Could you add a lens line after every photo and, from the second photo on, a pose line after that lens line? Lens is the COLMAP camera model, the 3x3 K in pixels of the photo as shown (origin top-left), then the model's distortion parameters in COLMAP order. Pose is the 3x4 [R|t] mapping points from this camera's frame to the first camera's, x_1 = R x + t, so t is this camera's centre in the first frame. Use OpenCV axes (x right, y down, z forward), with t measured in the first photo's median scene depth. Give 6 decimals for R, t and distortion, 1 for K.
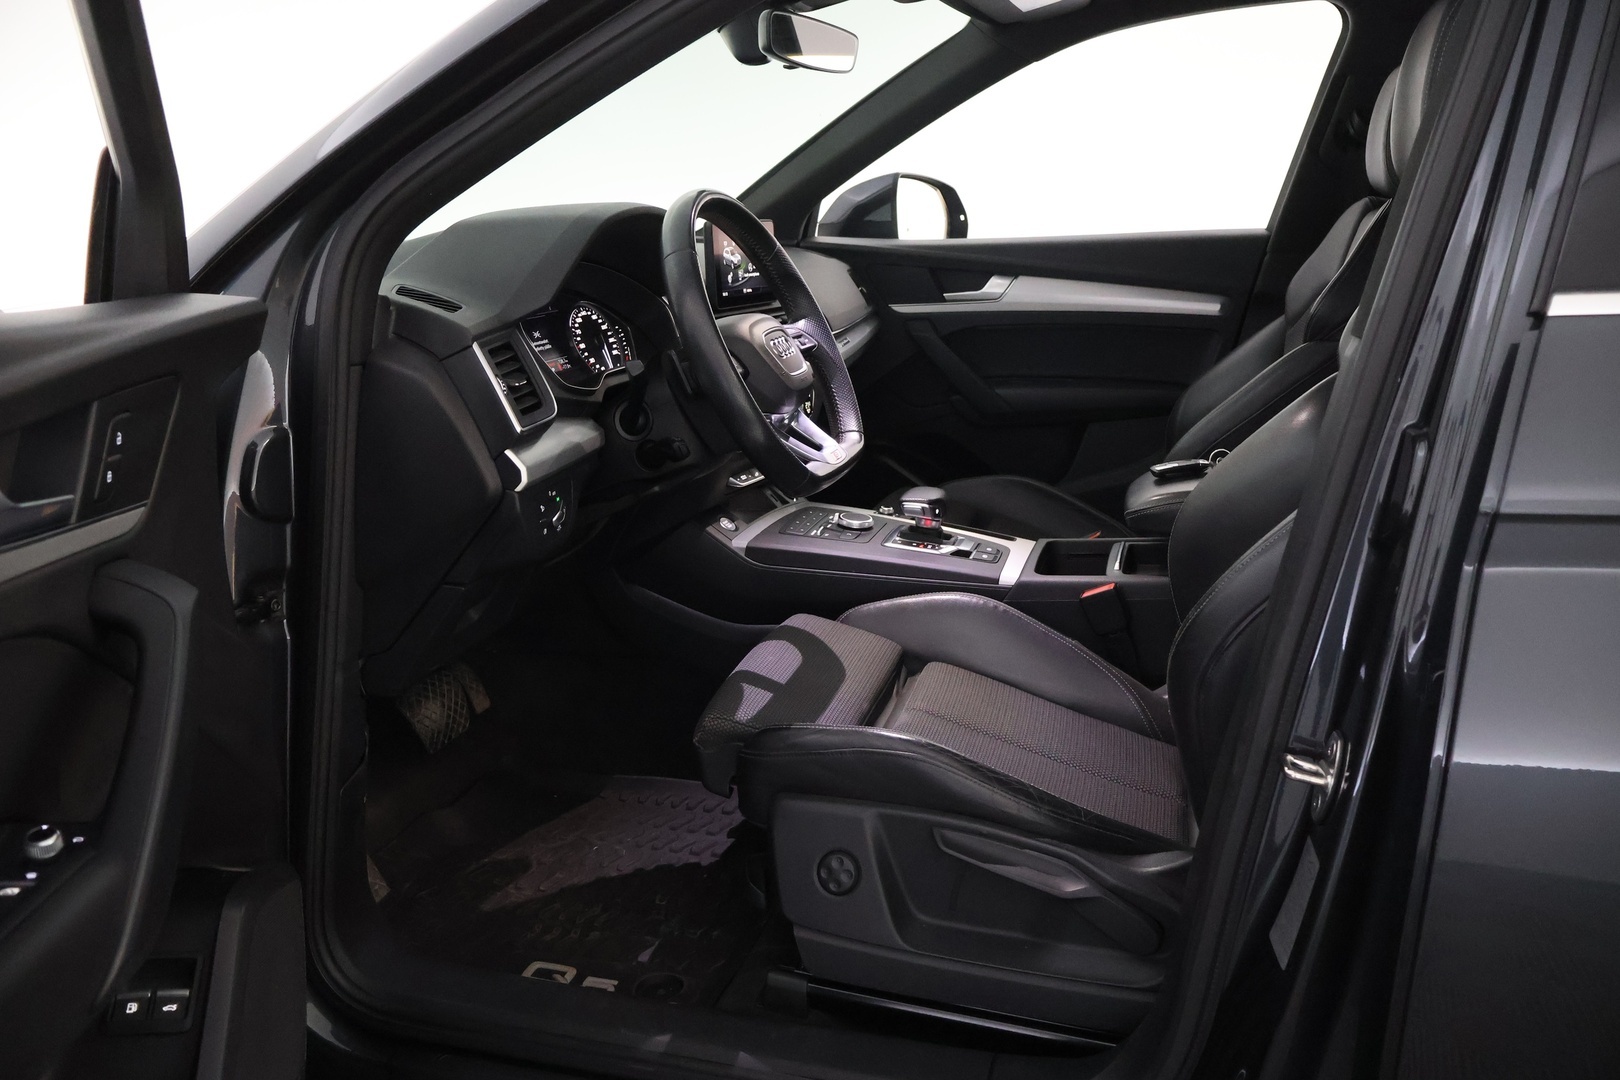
lens RADIAL K [[1387.3, 0, 810.0], [0, 1387.3, 540.0], [0, 0, 1]] dist [0.053044, -0.003301]
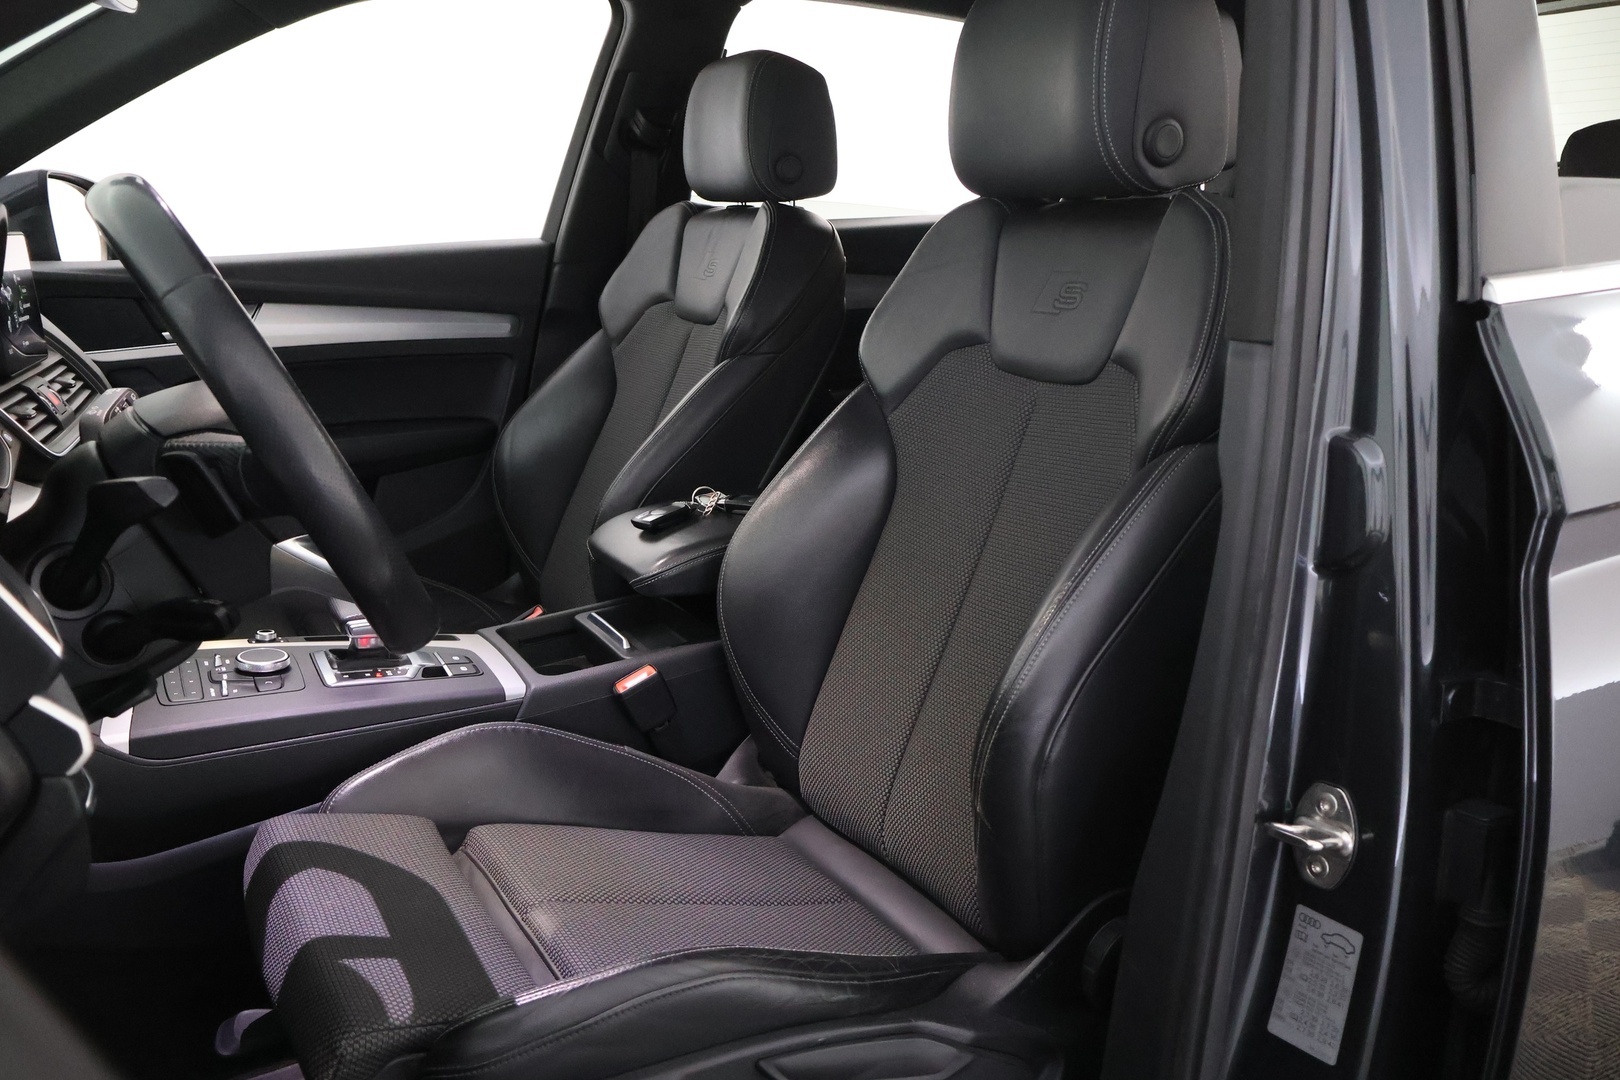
lens RADIAL K [[1387.3, 0, 810.0], [0, 1387.3, 540.0], [0, 0, 1]] dist [0.053044, -0.003301]
pose [[0.736475, -0.171152, 0.654456, -0.215385], [0.179046, 0.982280, 0.055399, -0.063618], [-0.652340, 0.076378, 0.754068, 0.284864]]
